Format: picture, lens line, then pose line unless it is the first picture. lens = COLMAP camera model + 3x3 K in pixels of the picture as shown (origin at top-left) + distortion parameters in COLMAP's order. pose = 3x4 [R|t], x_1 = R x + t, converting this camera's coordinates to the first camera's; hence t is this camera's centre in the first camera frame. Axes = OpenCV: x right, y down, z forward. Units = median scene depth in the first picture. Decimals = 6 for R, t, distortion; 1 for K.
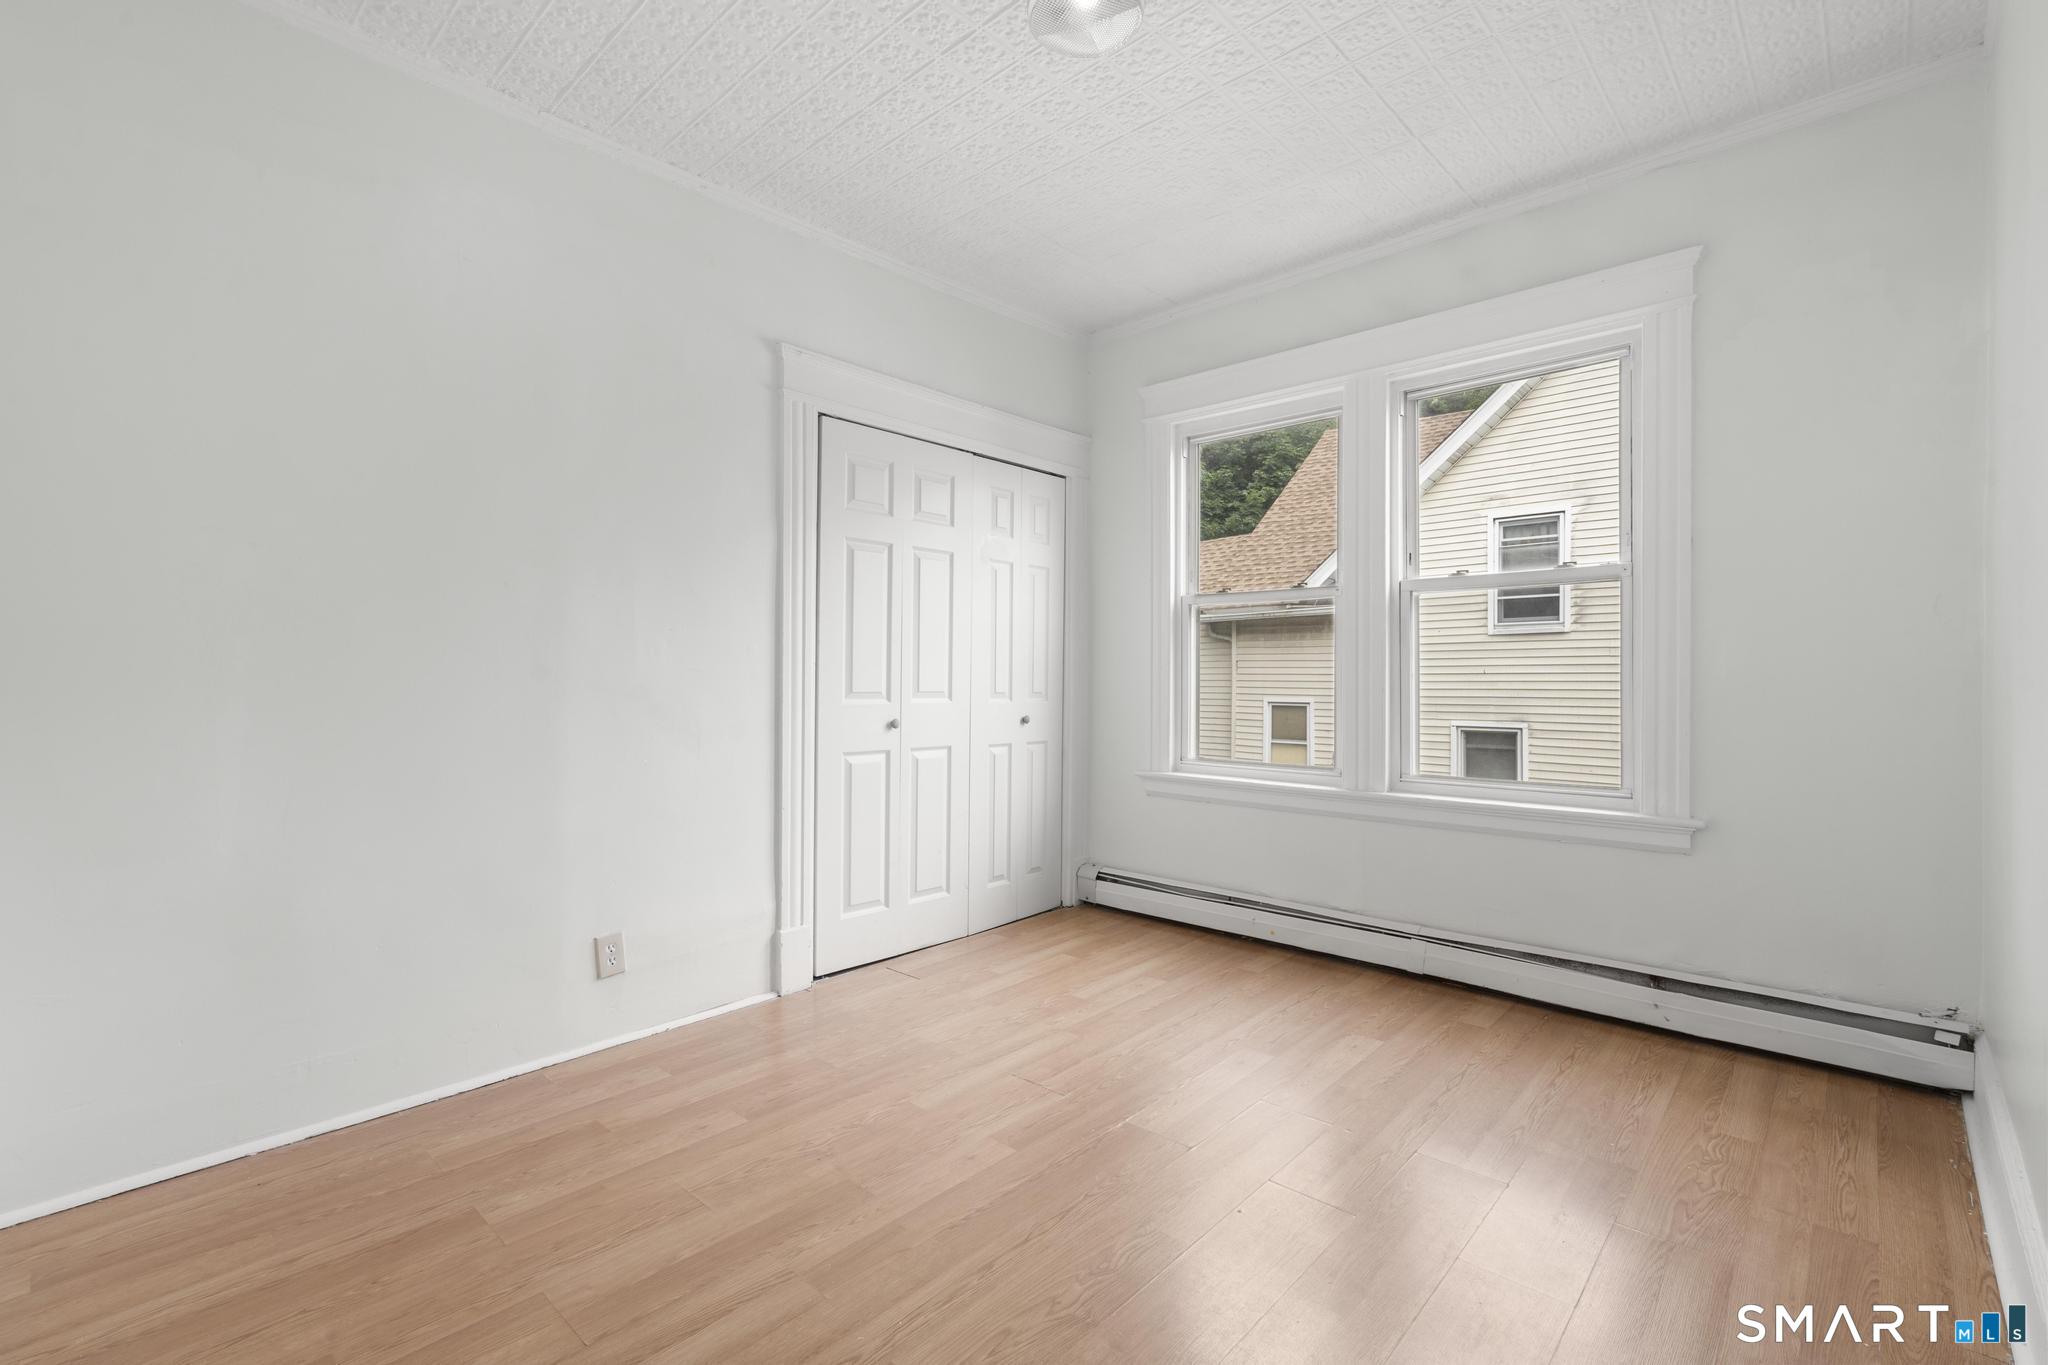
lens RADIAL K [[917.6, 0, 1021.7], [0, 917.6, 683.7], [0, 0, 1]] dist [-0.008604, 0.002820]
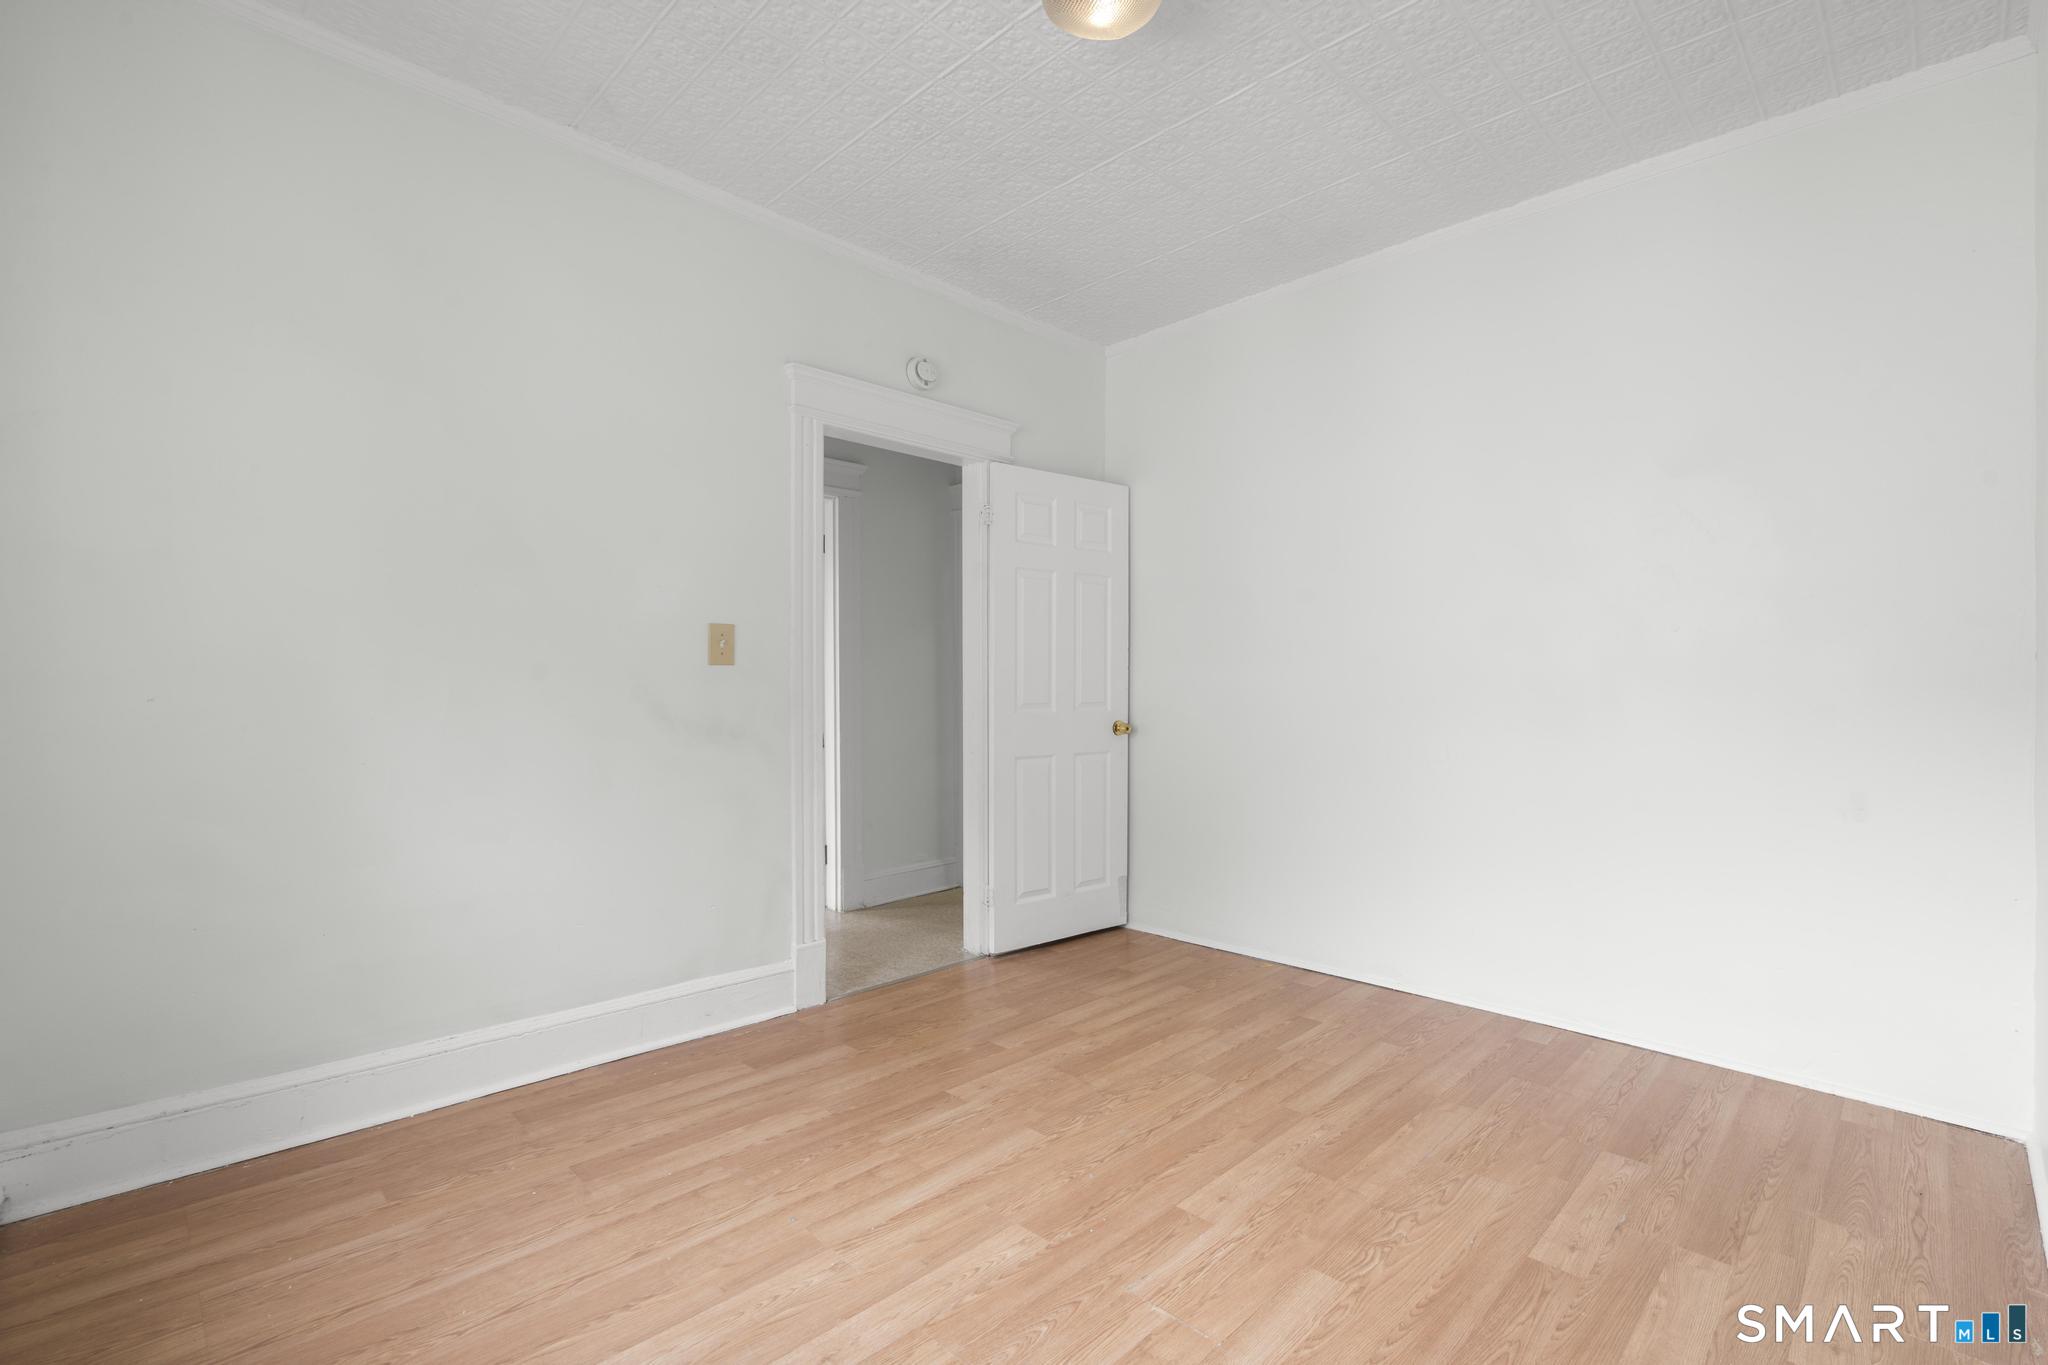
lens RADIAL K [[917.6, 0, 1021.7], [0, 917.6, 683.7], [0, 0, 1]] dist [-0.008604, 0.002820]
pose [[-0.999349, 0.000006, 0.036070, 0.122887], [0.000040, 1.000000, 0.000948, -0.016774], [-0.036070, 0.000949, -0.999349, 2.020890]]
